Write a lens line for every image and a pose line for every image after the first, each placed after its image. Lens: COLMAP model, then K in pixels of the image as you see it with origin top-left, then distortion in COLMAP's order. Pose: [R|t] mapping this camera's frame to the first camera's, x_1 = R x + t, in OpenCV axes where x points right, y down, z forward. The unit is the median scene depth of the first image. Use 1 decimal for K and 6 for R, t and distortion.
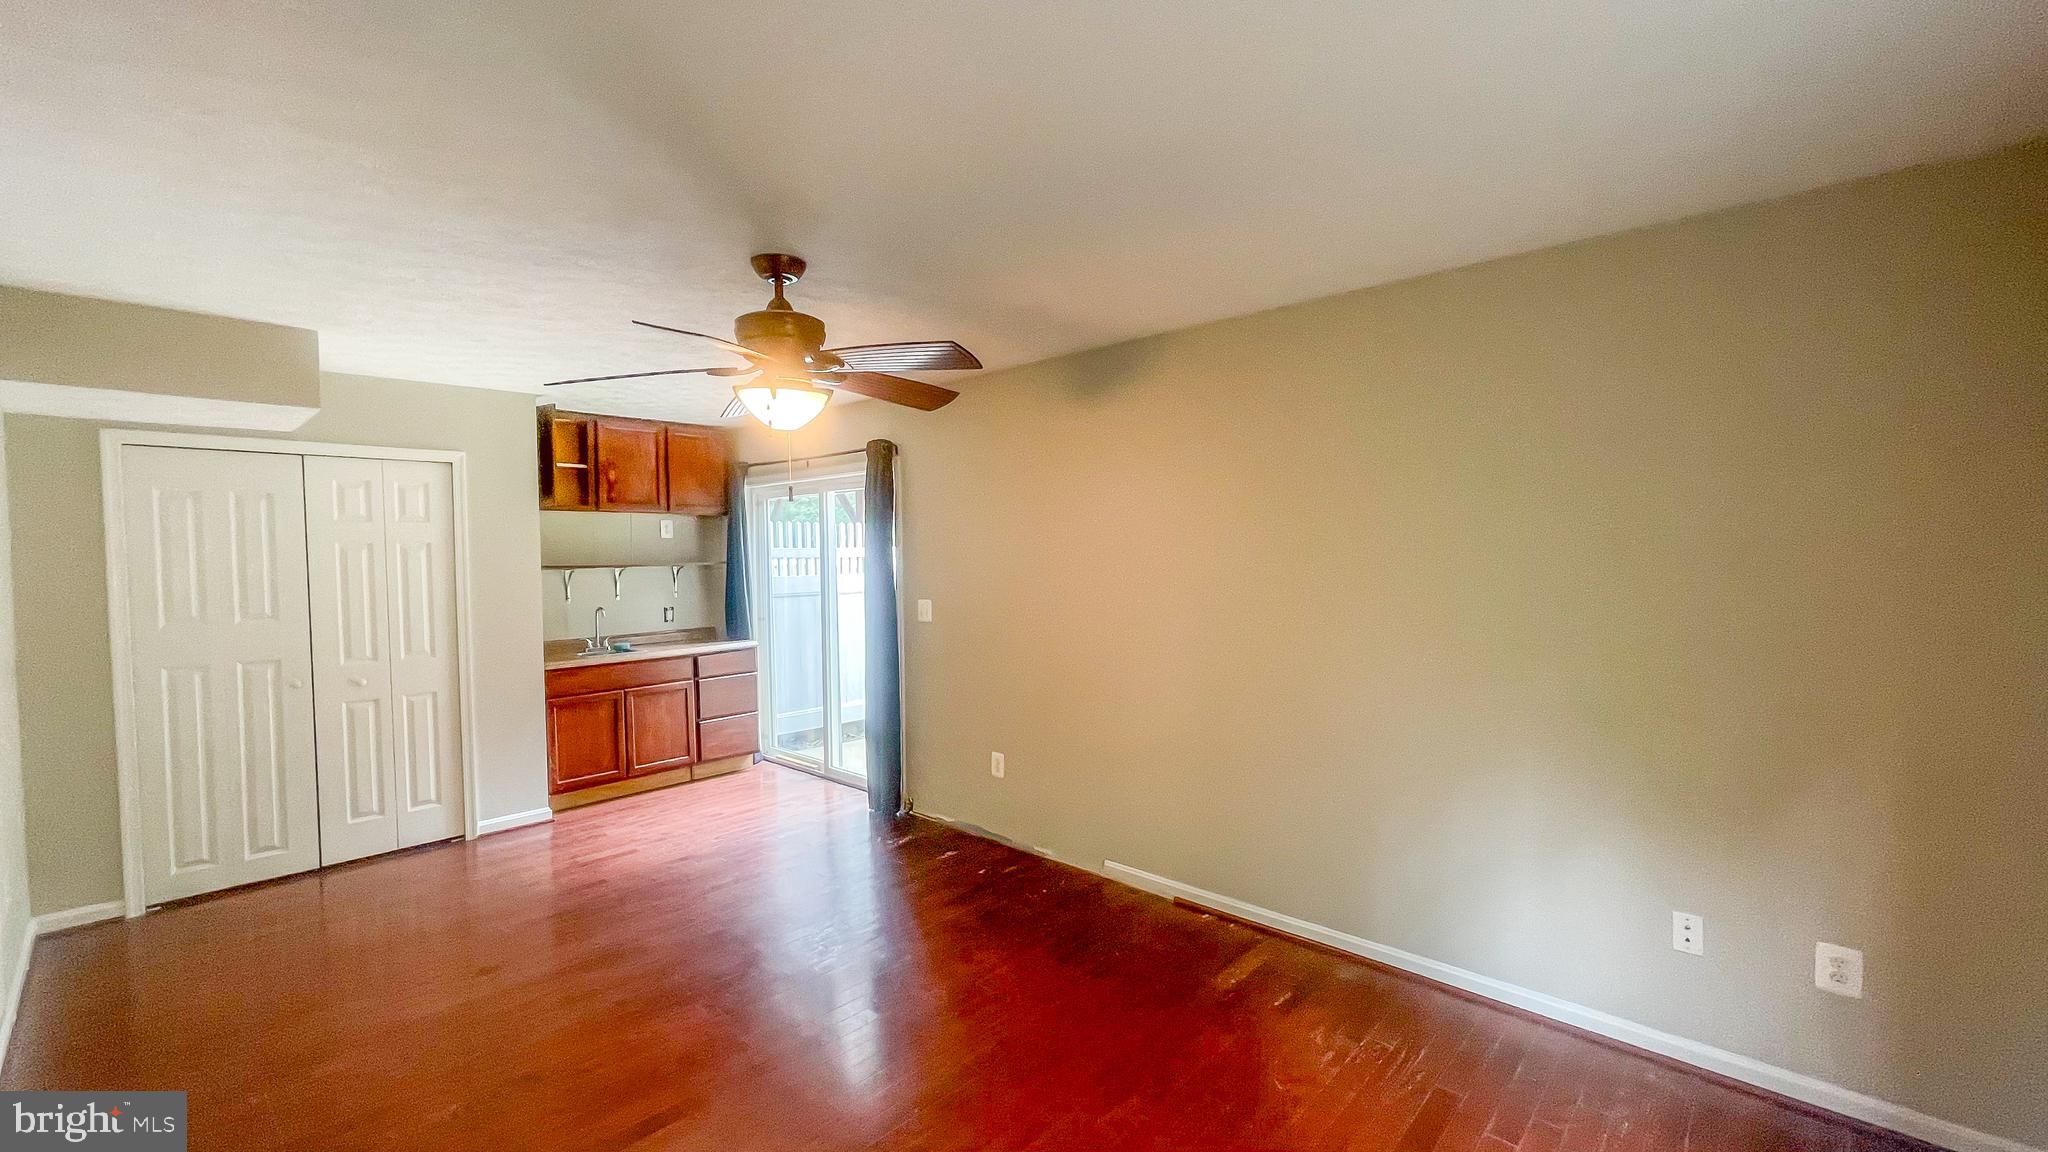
lens RADIAL K [[825.9, 0, 1021.9], [0, 825.9, 578.1], [0, 0, 1]] dist [-0.002541, -0.000222]
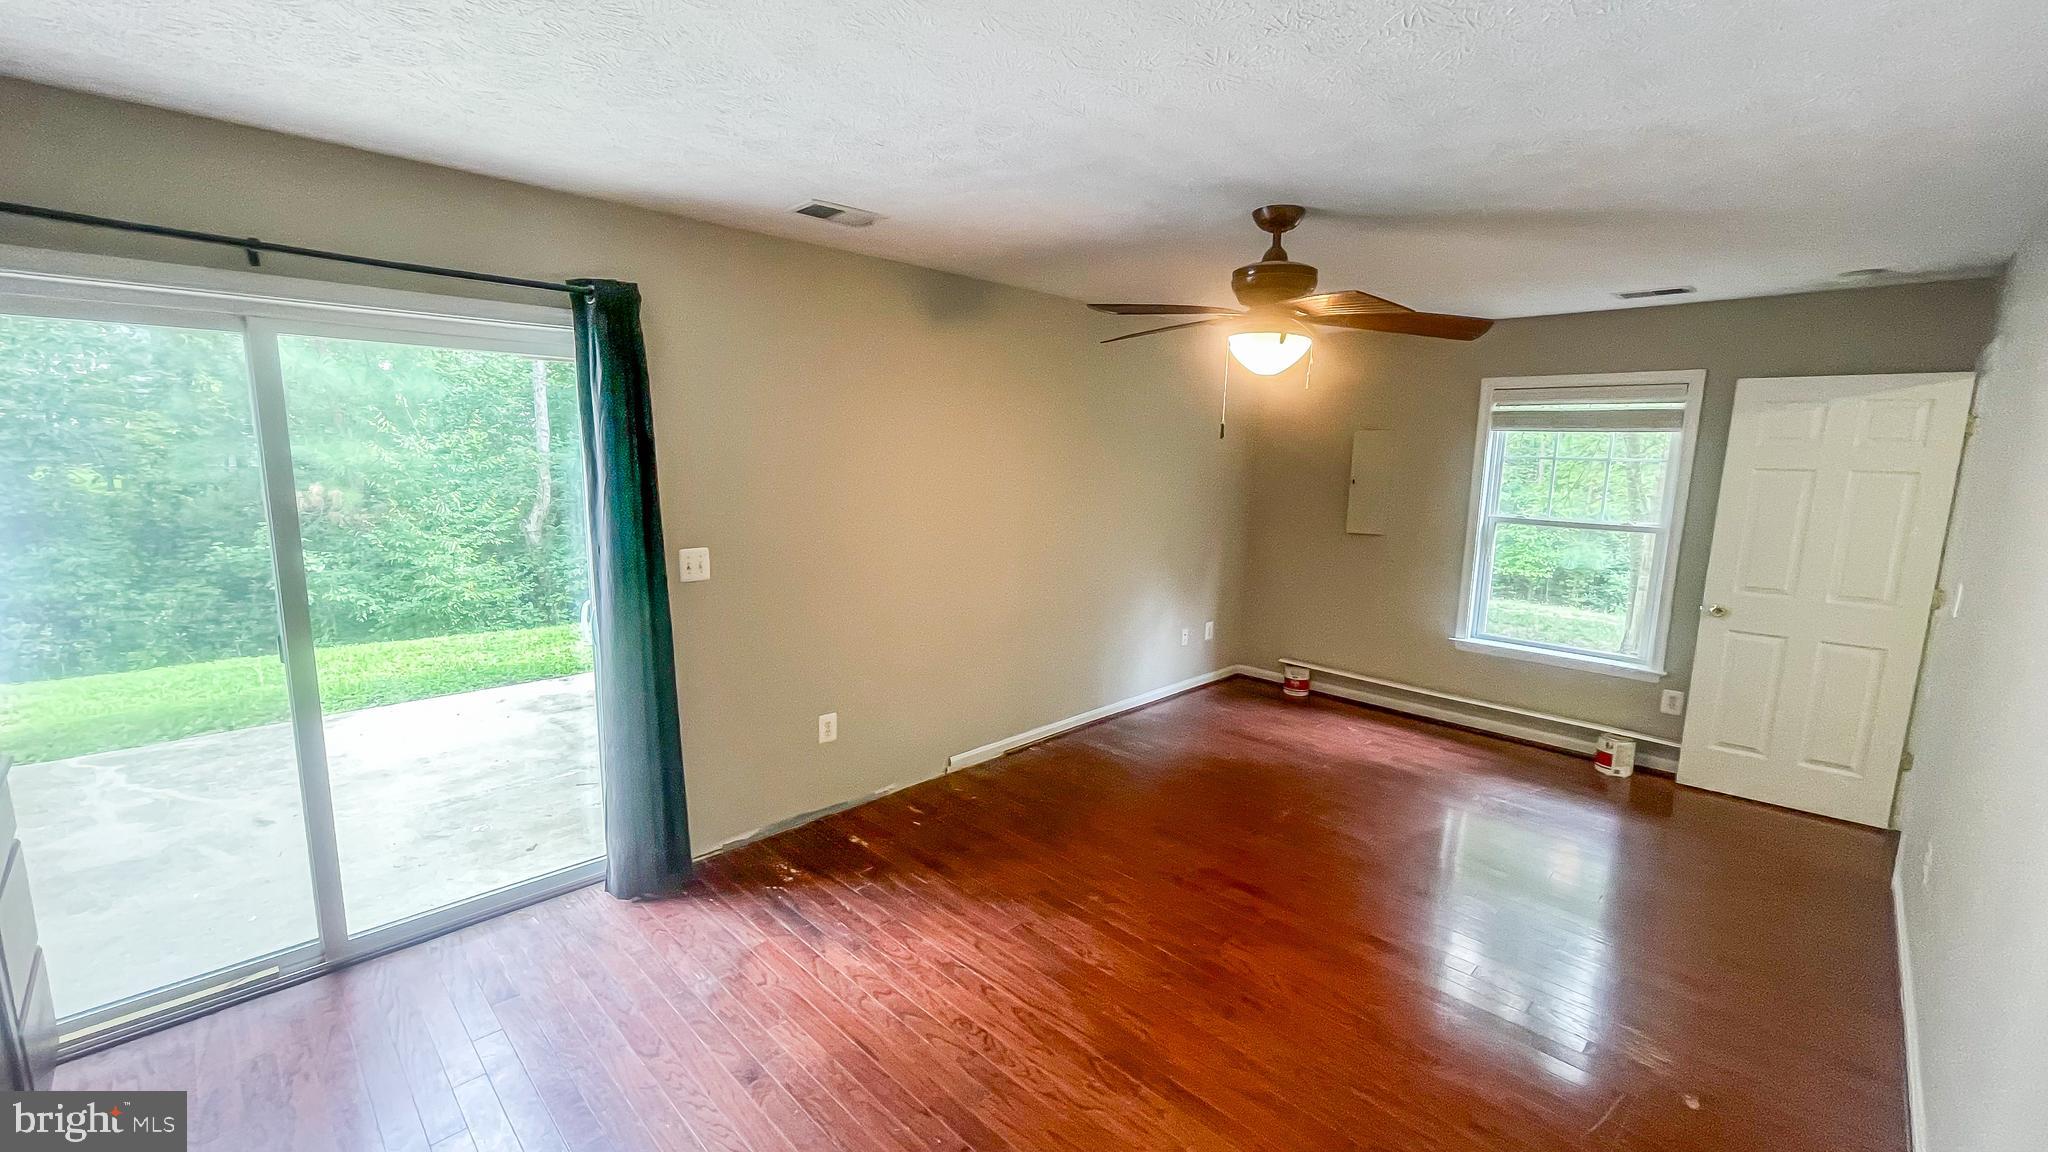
lens RADIAL K [[825.9, 0, 1022.1], [0, 825.9, 578.6], [0, 0, 1]] dist [-0.002541, -0.000222]
pose [[0.026226, -0.143350, 0.989324, -0.955956], [0.015969, 0.989599, 0.142967, -0.050579], [-0.999528, 0.012049, 0.028242, 0.877528]]
